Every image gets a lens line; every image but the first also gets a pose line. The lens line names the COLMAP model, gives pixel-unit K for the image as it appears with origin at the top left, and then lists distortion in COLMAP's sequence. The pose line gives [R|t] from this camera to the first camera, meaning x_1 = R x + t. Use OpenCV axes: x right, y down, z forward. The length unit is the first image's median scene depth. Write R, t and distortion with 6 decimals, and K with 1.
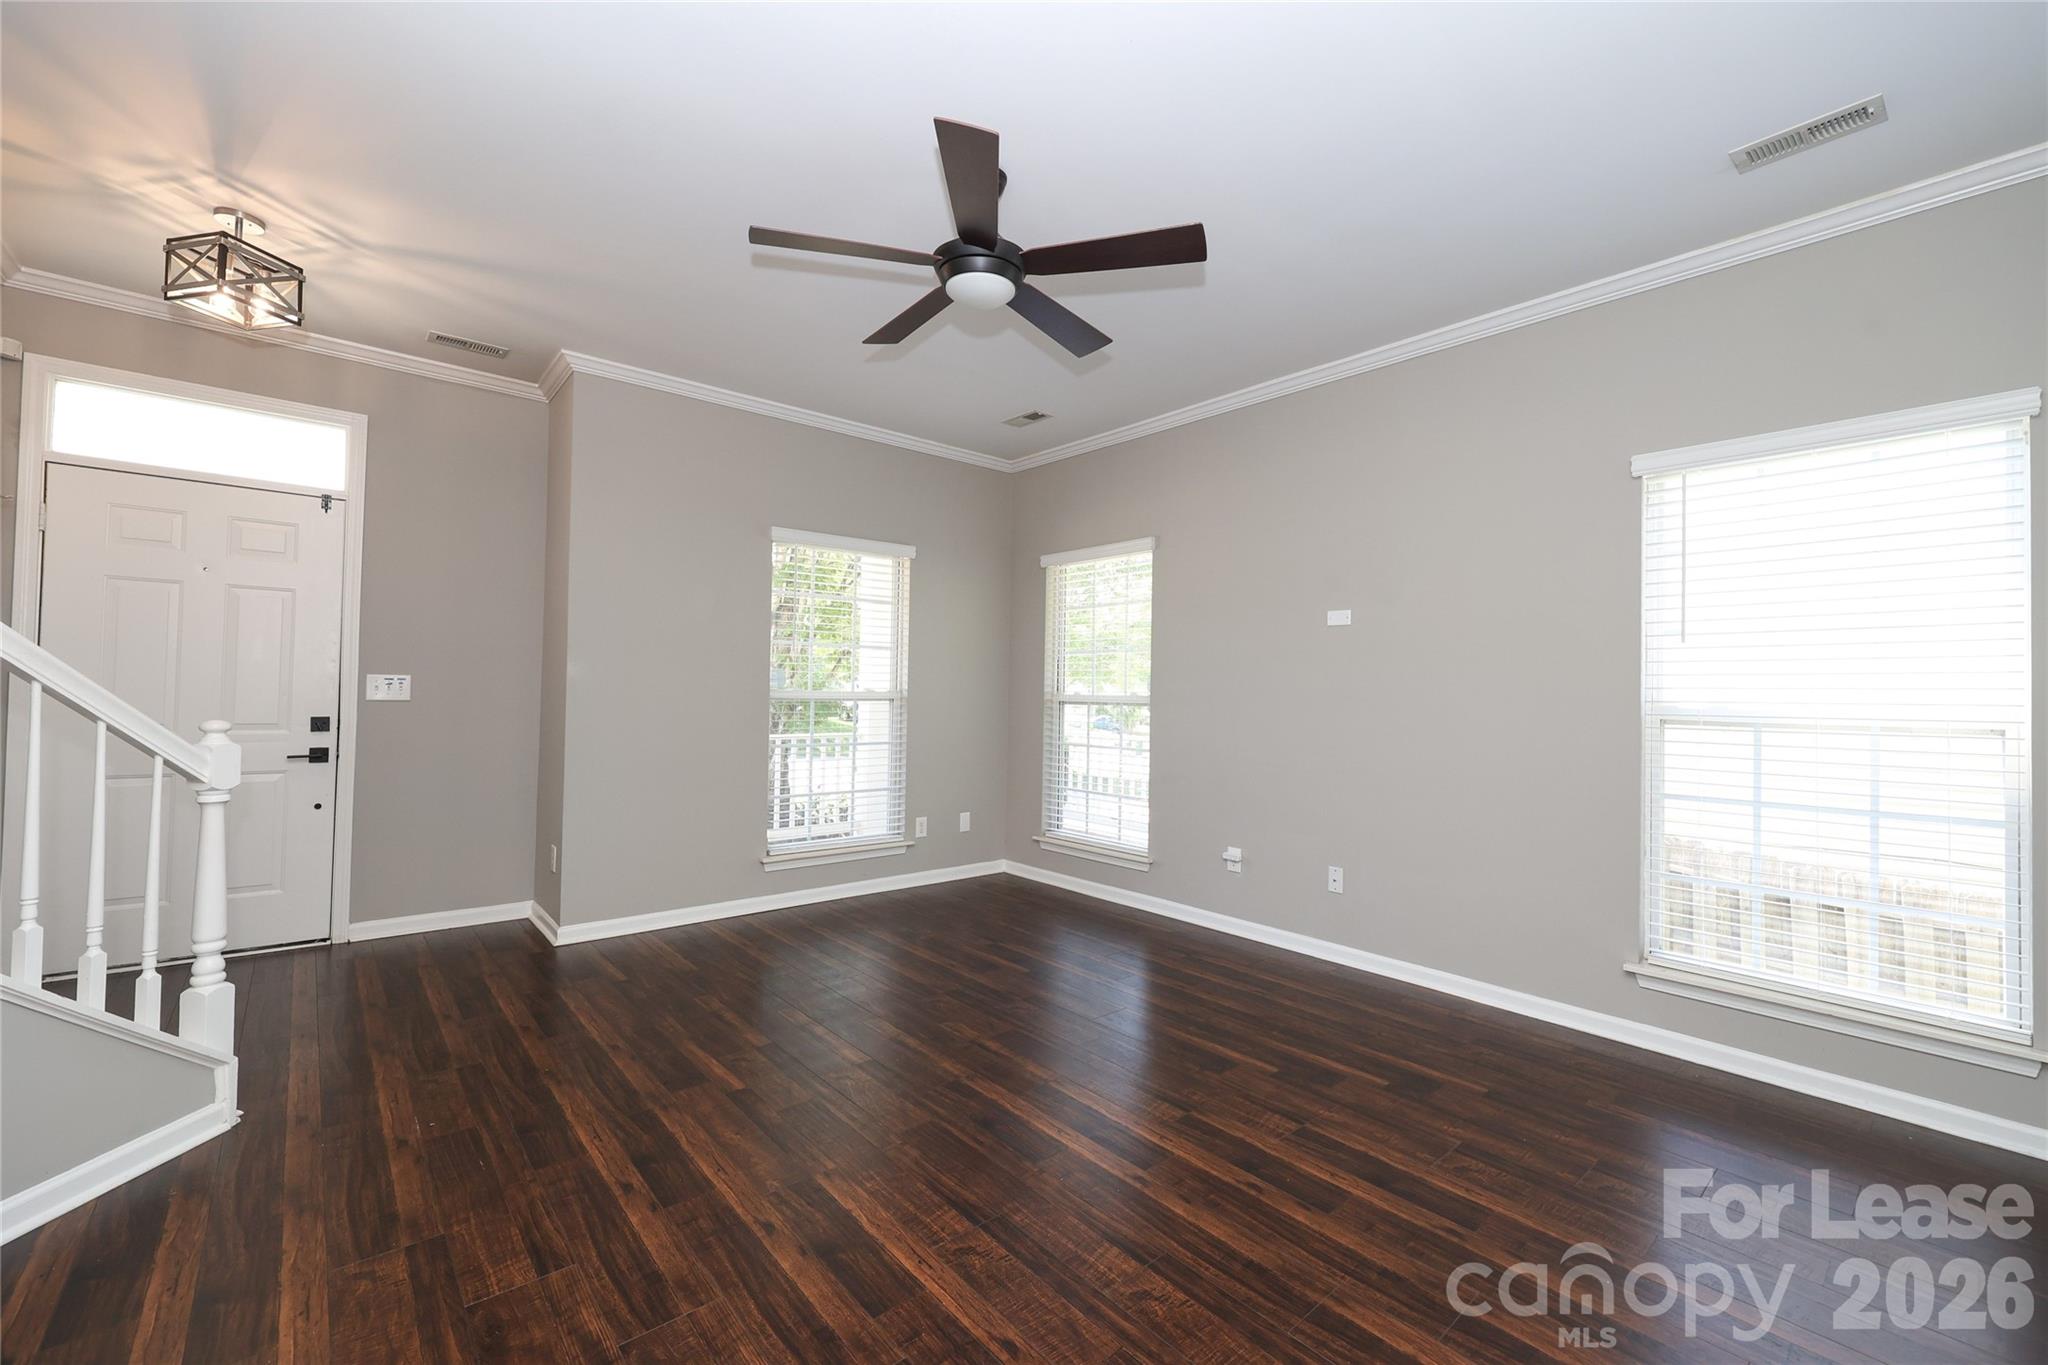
lens RADIAL K [[820.4, 0, 1019.3], [0, 820.4, 678.3], [0, 0, 1]] dist [-0.001744, 0.000232]
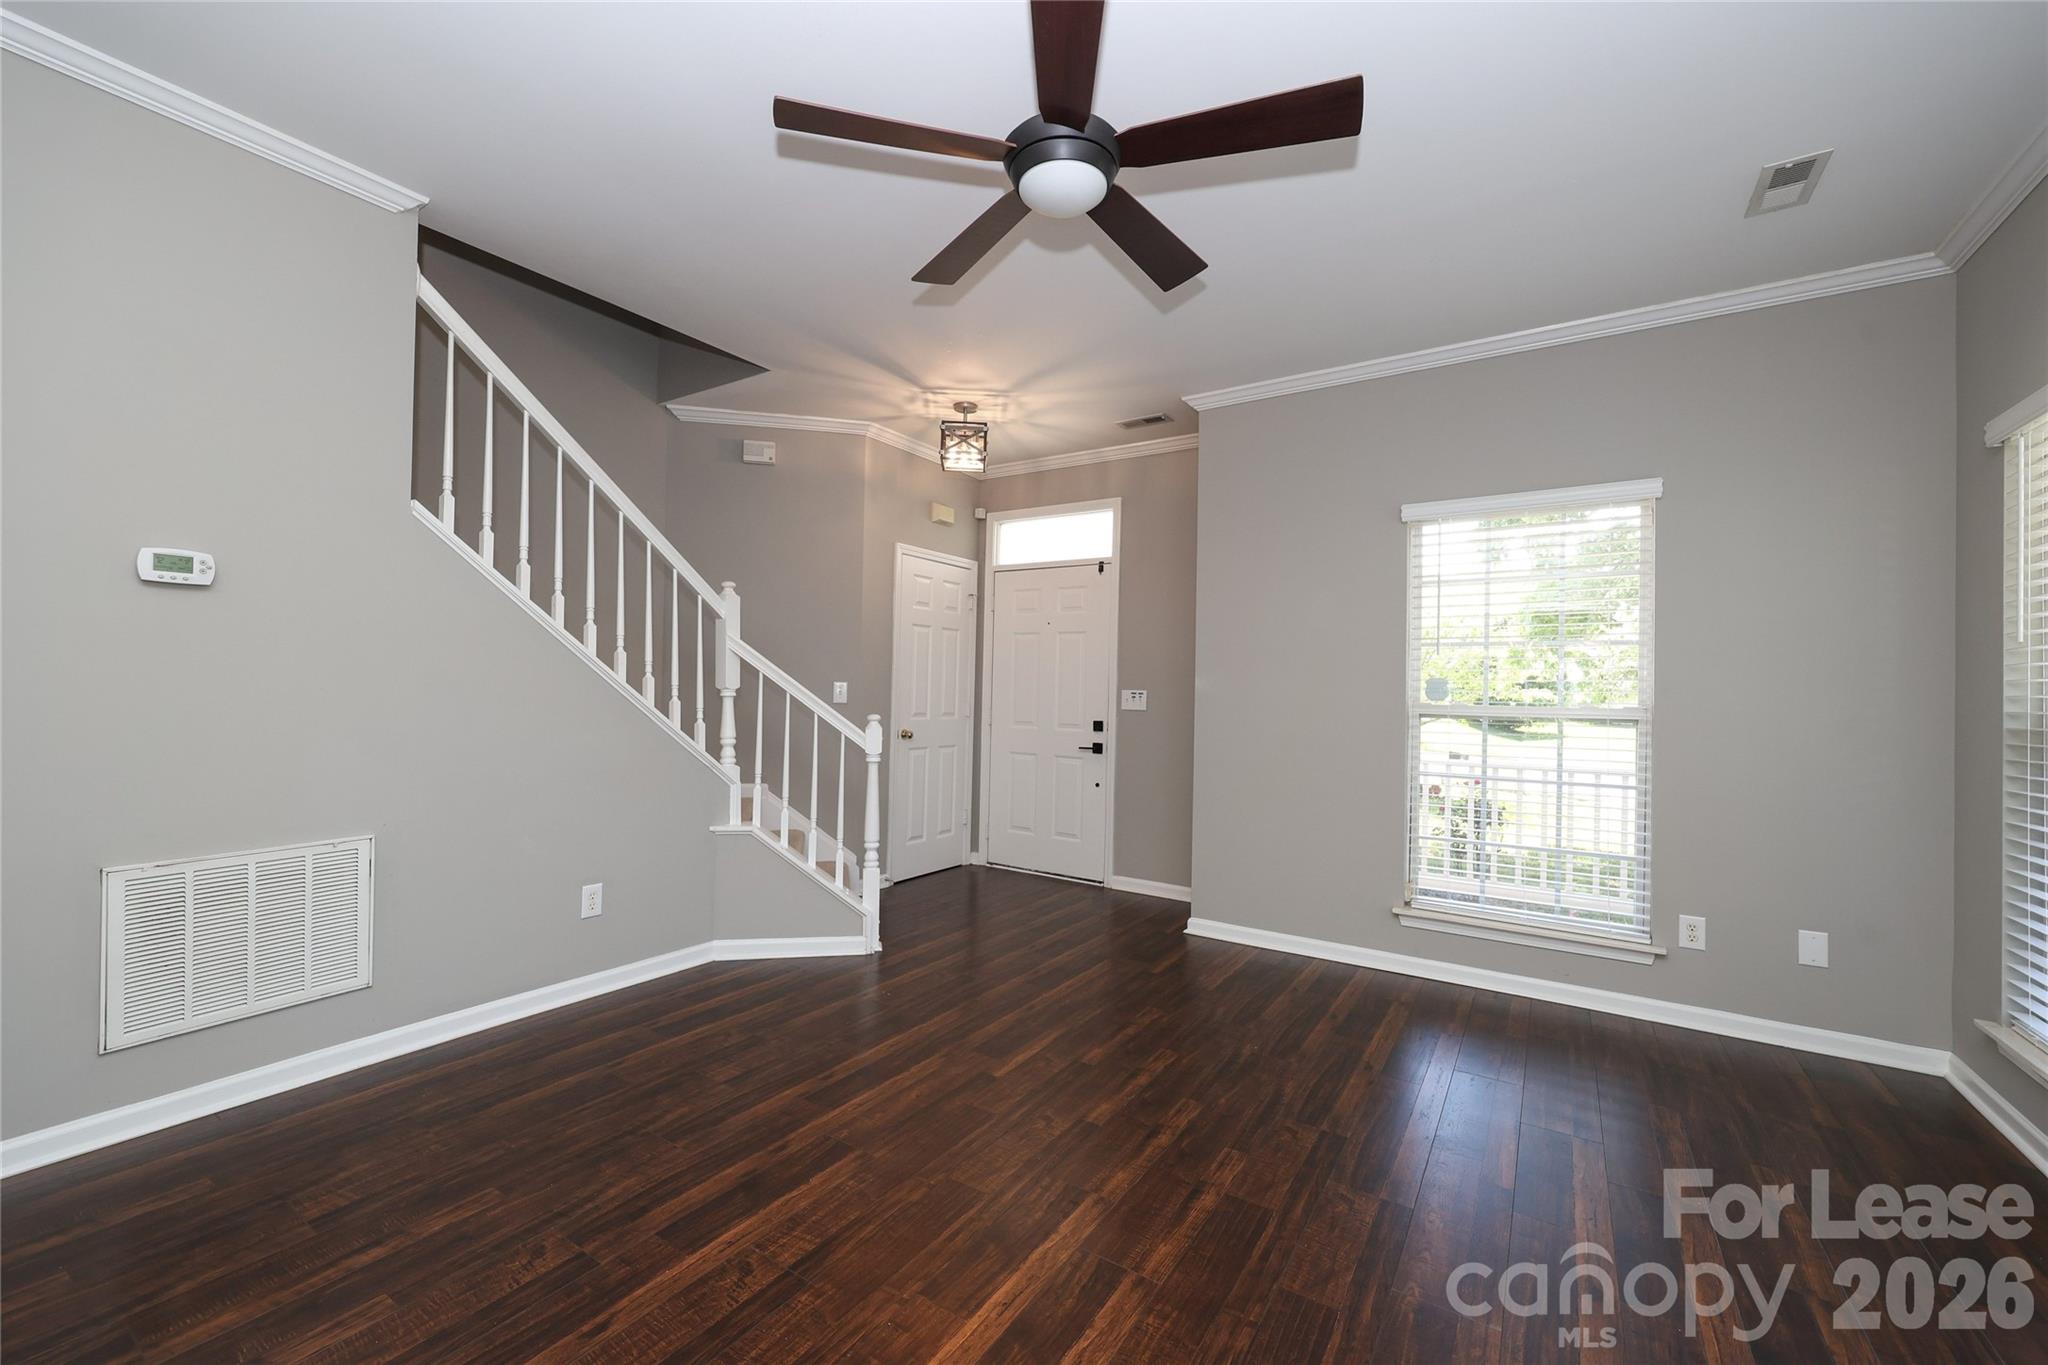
lens RADIAL K [[820.4, 0, 1019.3], [0, 820.4, 678.3], [0, 0, 1]] dist [-0.001744, 0.000232]
pose [[0.280159, -0.027568, -0.959558, 0.450200], [0.000721, 0.999593, -0.028507, 0.014646], [0.959953, 0.007295, 0.280065, 0.480419]]
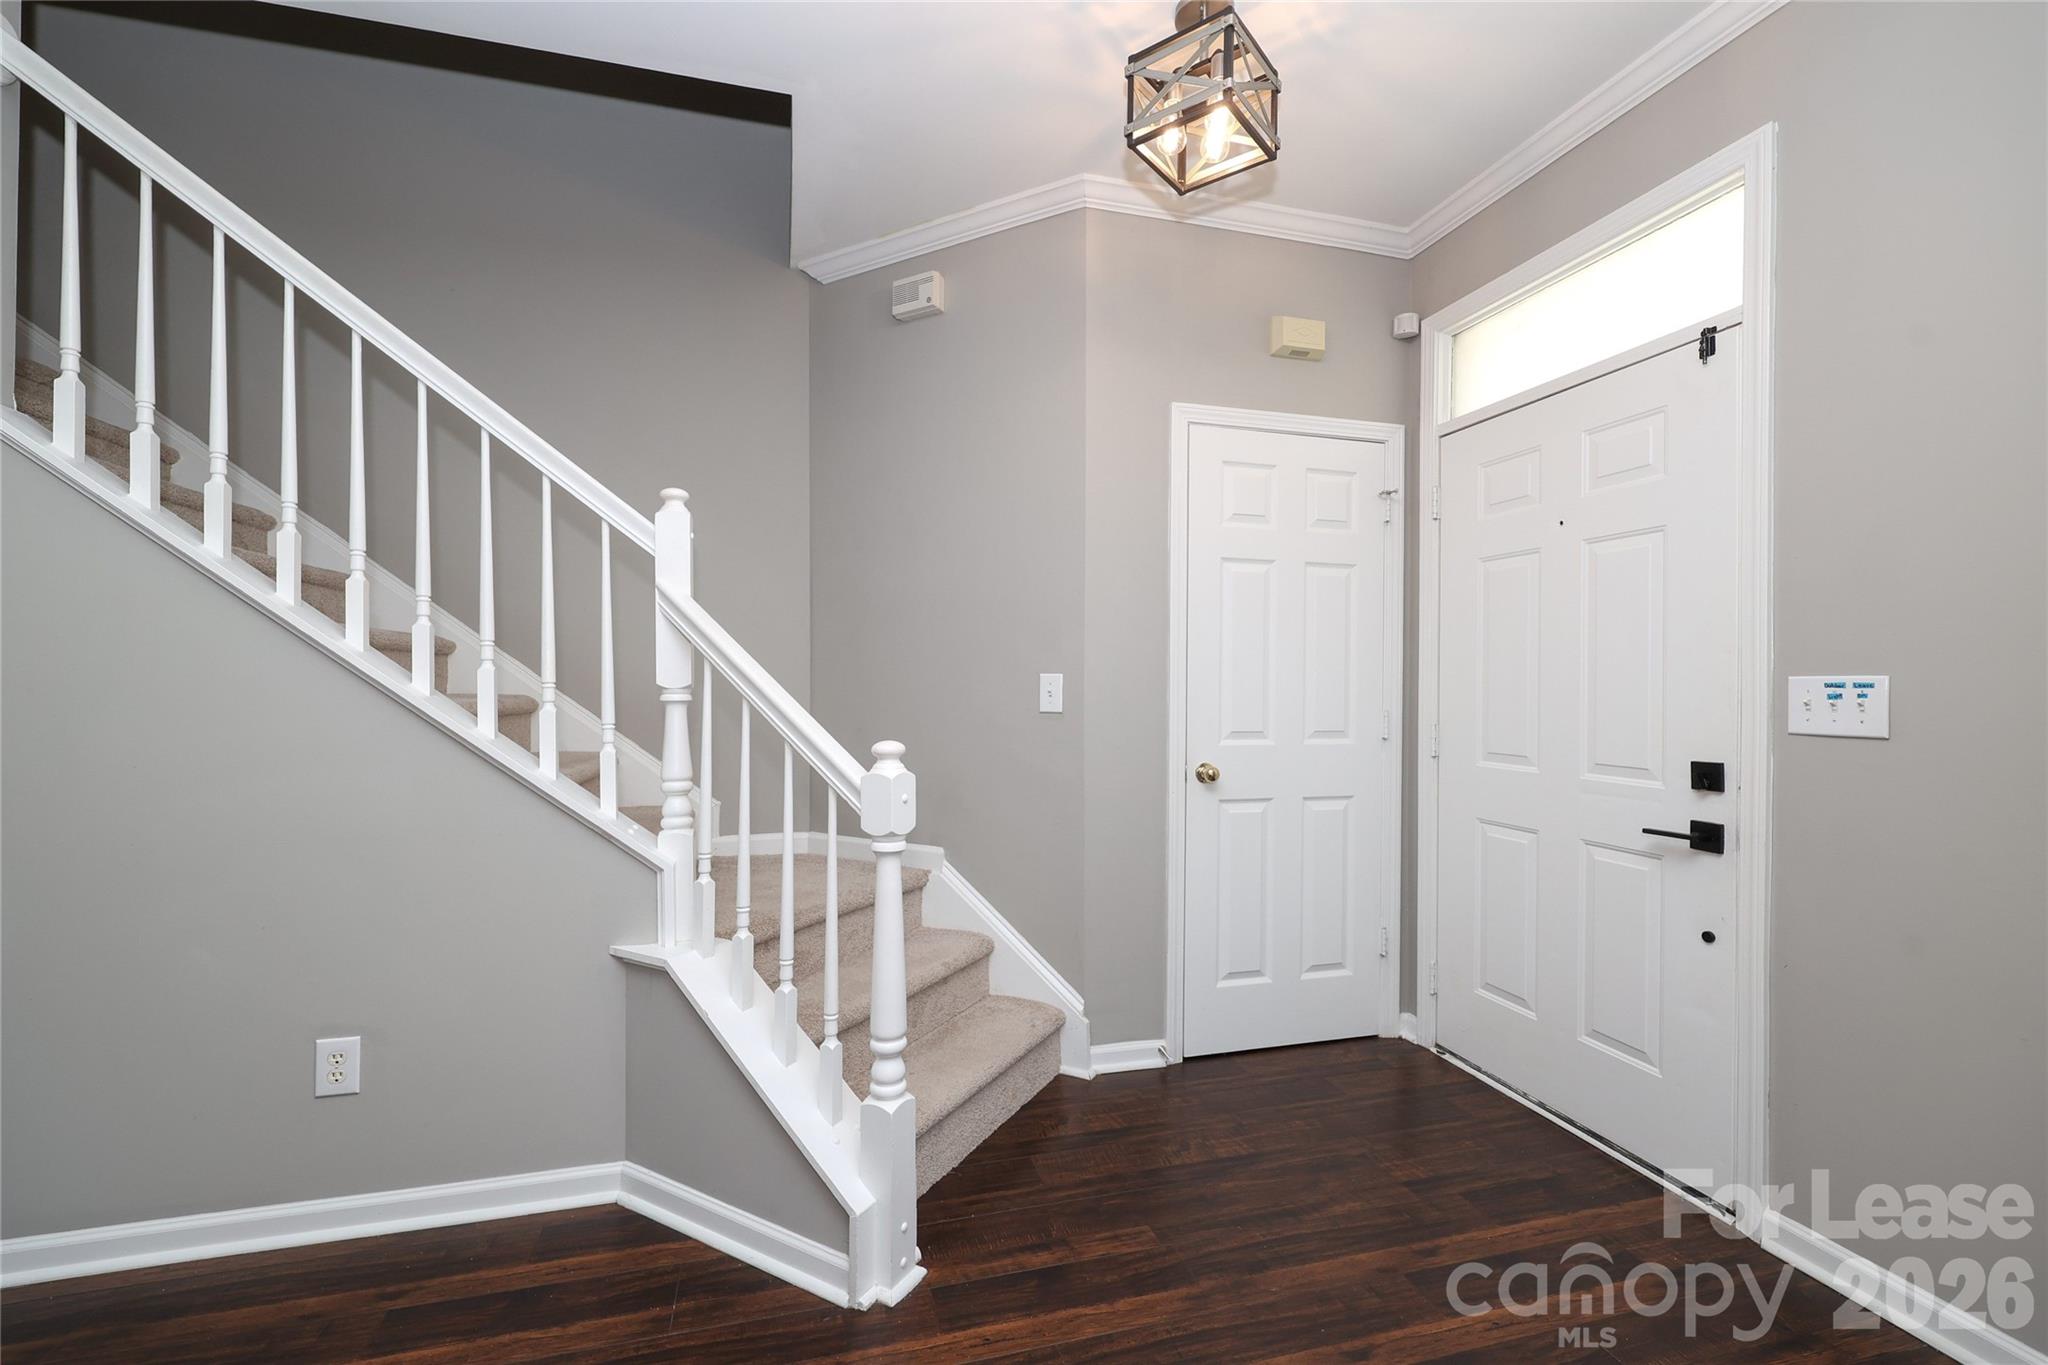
lens RADIAL K [[820.4, 0, 1019.3], [0, 820.4, 678.3], [0, 0, 1]] dist [-0.001744, 0.000232]
pose [[-0.451295, -0.027732, -0.891944, -0.205312], [0.003287, 0.999459, -0.032738, 0.010189], [0.892369, -0.017706, -0.450960, 0.849637]]
